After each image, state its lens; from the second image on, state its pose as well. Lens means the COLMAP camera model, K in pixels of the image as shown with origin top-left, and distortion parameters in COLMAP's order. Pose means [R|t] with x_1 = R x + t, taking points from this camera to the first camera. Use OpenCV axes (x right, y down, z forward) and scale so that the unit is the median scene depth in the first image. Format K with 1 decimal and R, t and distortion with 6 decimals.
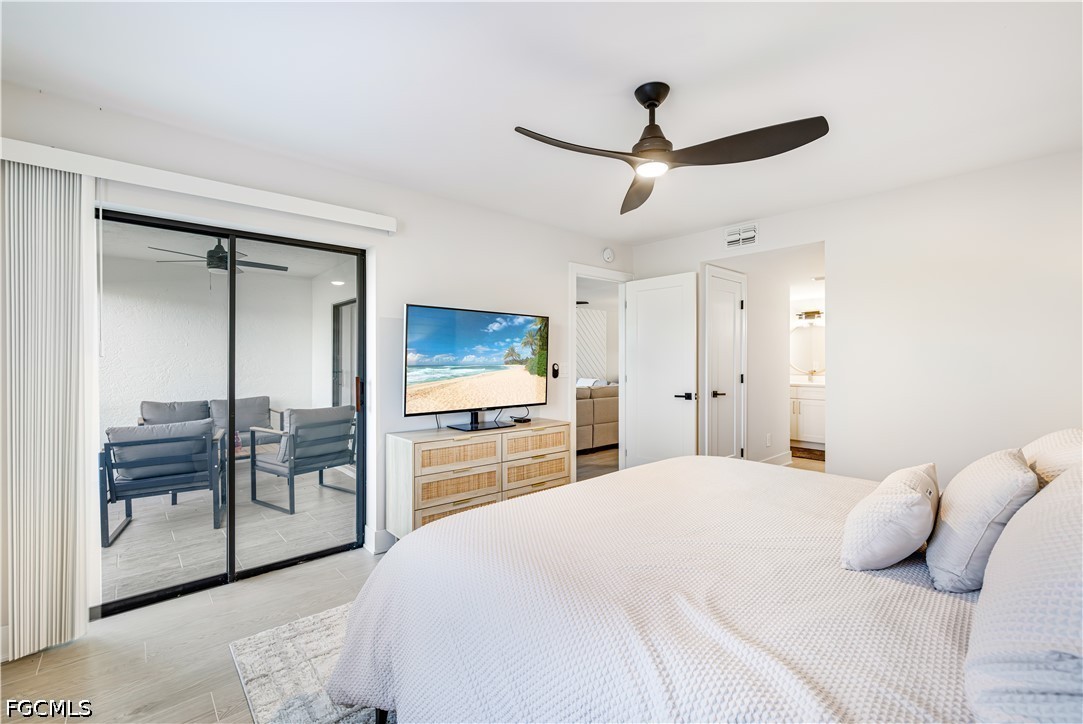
lens RADIAL K [[474.5, 0, 537.6], [0, 474.5, 362.5], [0, 0, 1]] dist [0.002155, 0.000371]
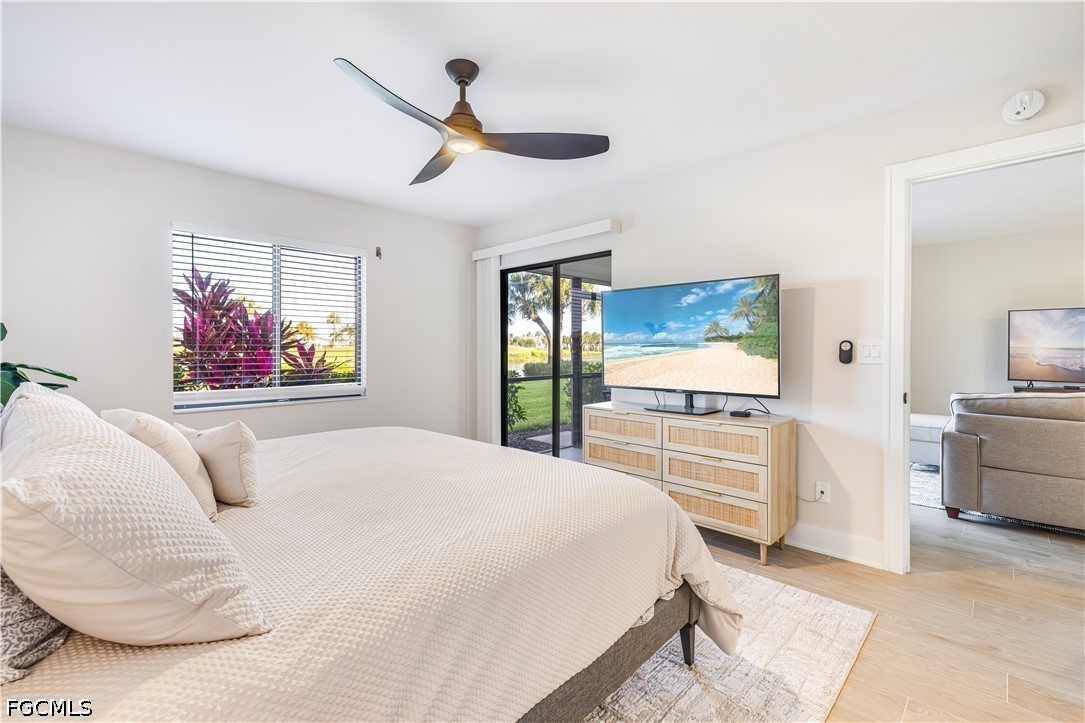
lens RADIAL K [[475.4, 0, 538.5], [0, 475.4, 362.0], [0, 0, 1]] dist [0.002155, 0.000371]
pose [[0.074081, 0.030078, -0.996799, 0.759214], [-0.001175, 0.999547, 0.030074, 0.014542], [0.997252, -0.001056, 0.074082, 0.643690]]
